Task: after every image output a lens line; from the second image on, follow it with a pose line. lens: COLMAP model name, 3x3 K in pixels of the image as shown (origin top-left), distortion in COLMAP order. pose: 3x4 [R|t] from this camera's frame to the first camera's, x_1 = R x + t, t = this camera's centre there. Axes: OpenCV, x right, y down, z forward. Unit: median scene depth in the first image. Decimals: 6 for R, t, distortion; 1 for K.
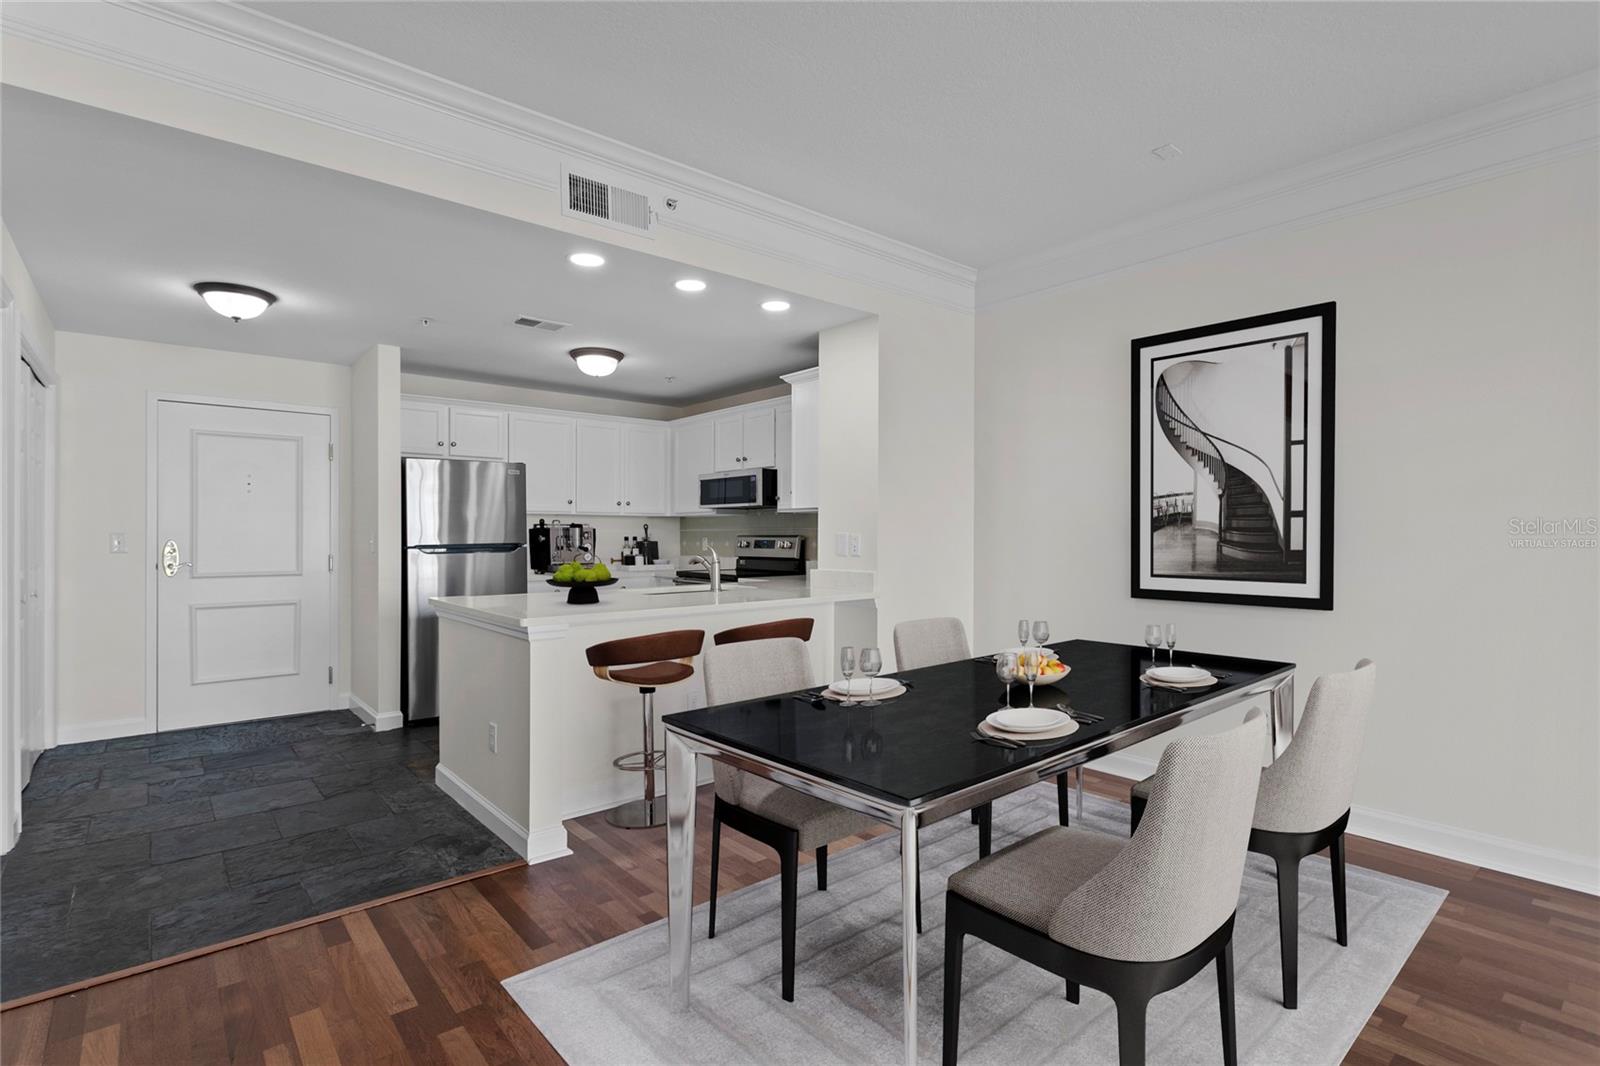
lens RADIAL K [[763.1, 0, 780.7], [0, 763.1, 534.4], [0, 0, 1]] dist [0.000545, 0.000928]
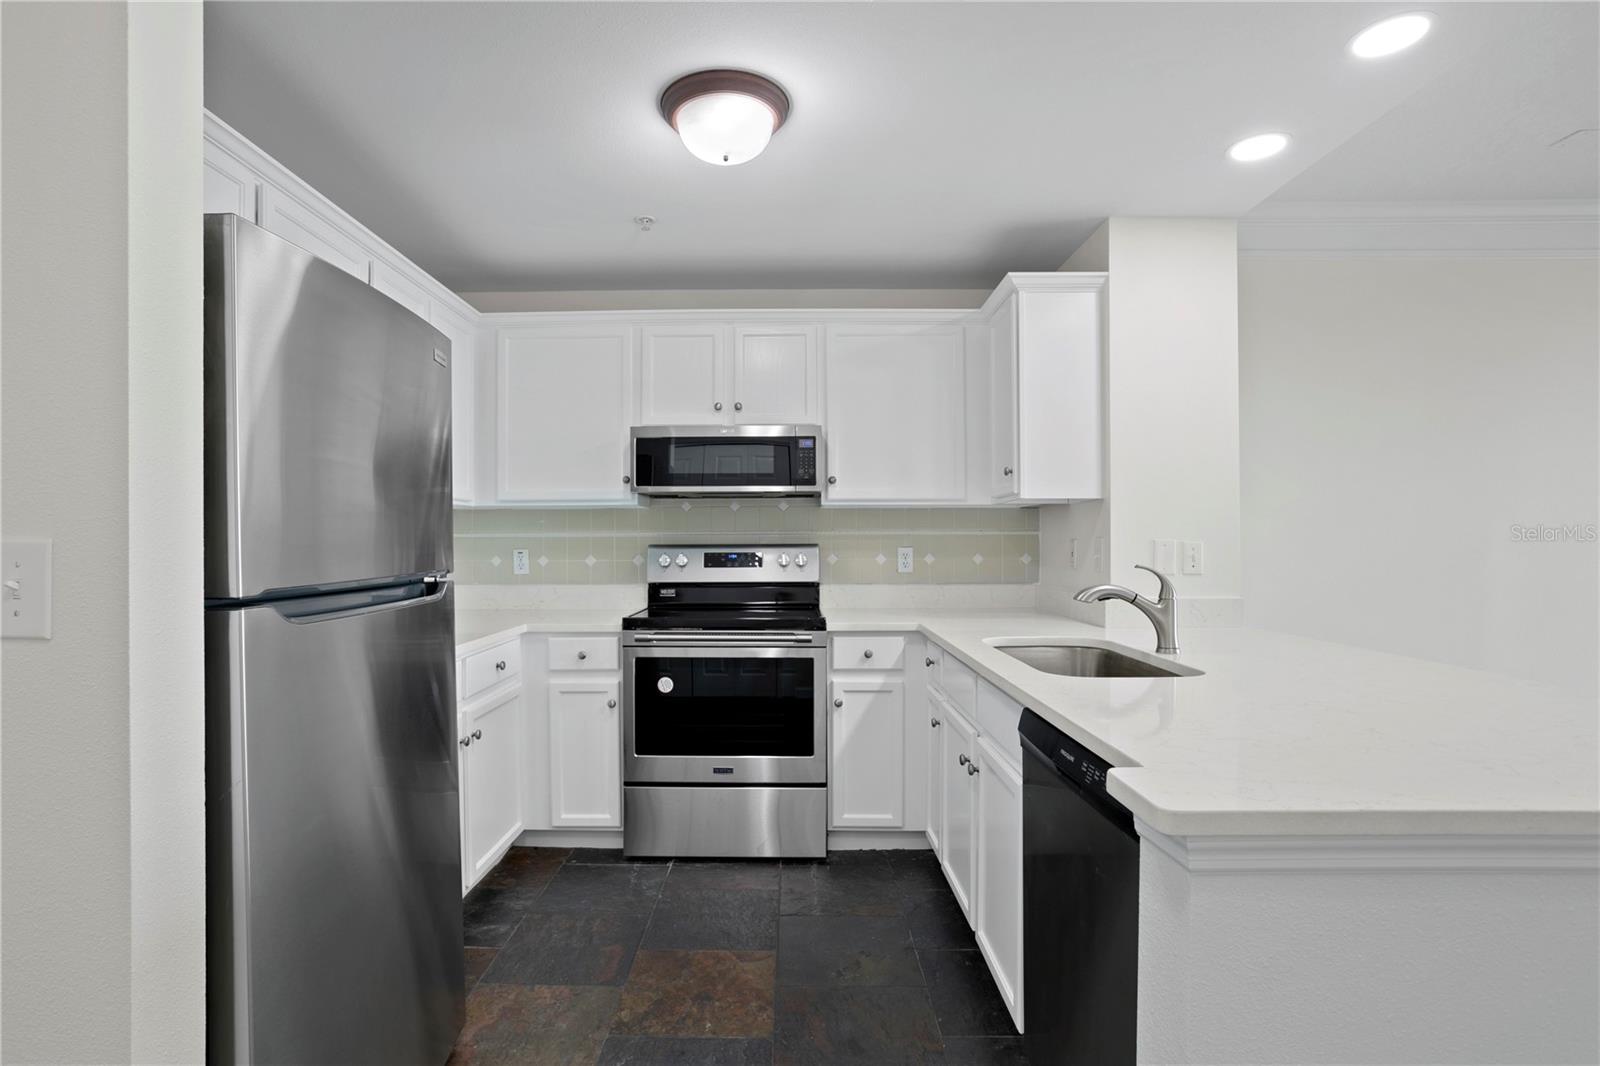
lens RADIAL K [[802.4, 0, 775.5], [0, 802.4, 547.8], [0, 0, 1]] dist [-0.050552, 0.000492]
pose [[0.648130, -0.009164, 0.761475, -0.577426], [0.003324, 0.999952, 0.009205, -0.002014], [-0.761523, -0.003435, 0.648129, 0.736545]]
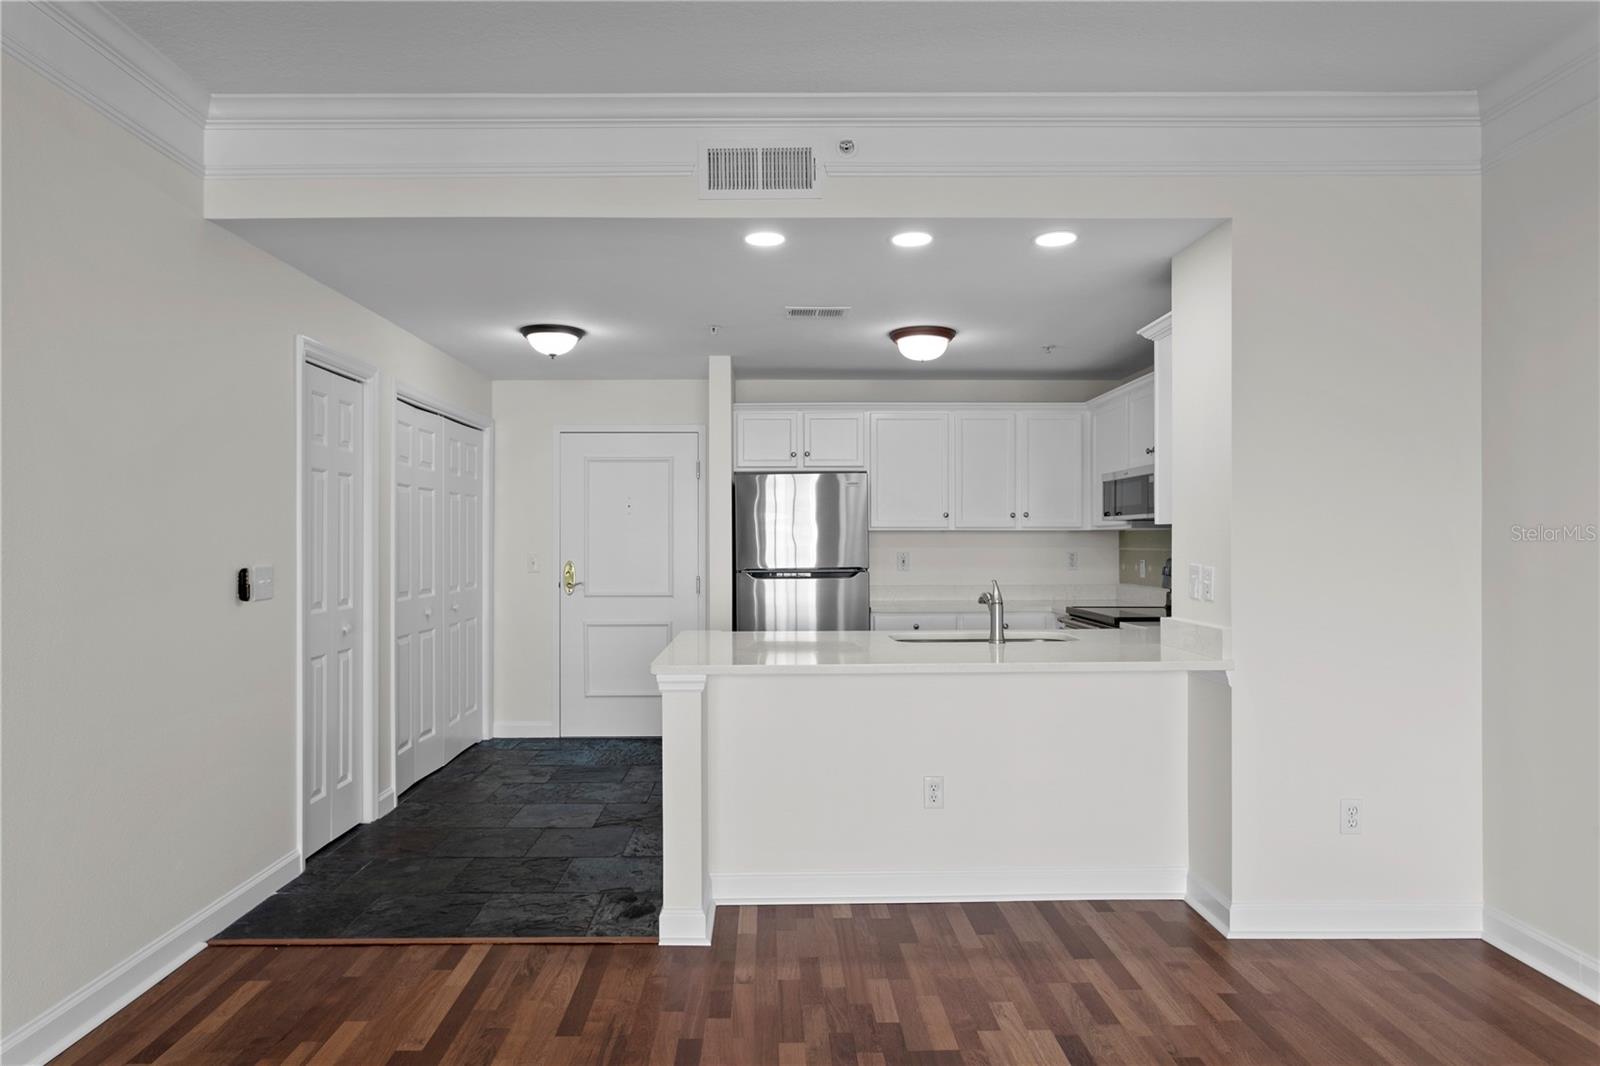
lens RADIAL K [[954.6, 0, 777.4], [0, 954.6, 536.7], [0, 0, 1]] dist [-0.003818, 0.000446]
pose [[0.776292, -0.004597, -0.630357, 0.282803], [0.002603, 0.999988, -0.004087, -0.020633], [0.630369, 0.001532, 0.776294, 0.135727]]
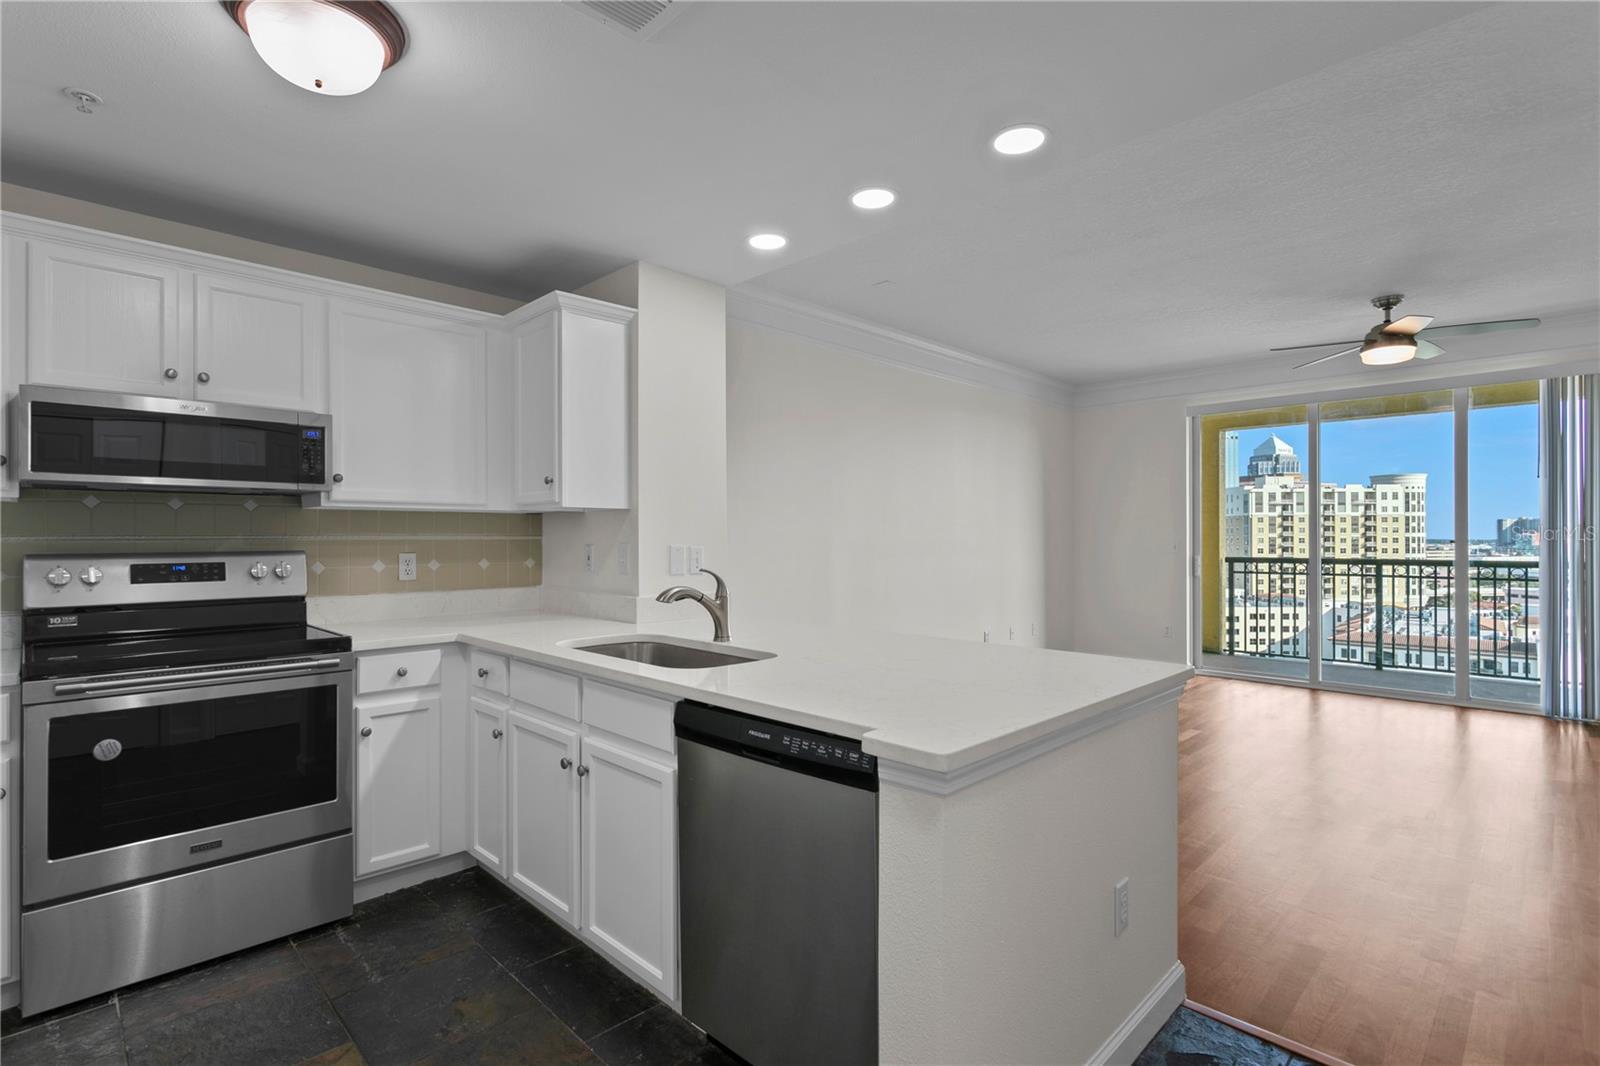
lens RADIAL K [[767.1, 0, 777.0], [0, 767.1, 536.9], [0, 0, 1]] dist [0.003864, 0.001724]
pose [[-0.079170, -0.000073, 0.996861, -0.622266], [0.001856, 0.999998, 0.000221, -0.009159], [-0.996859, 0.001868, -0.079170, 0.867036]]
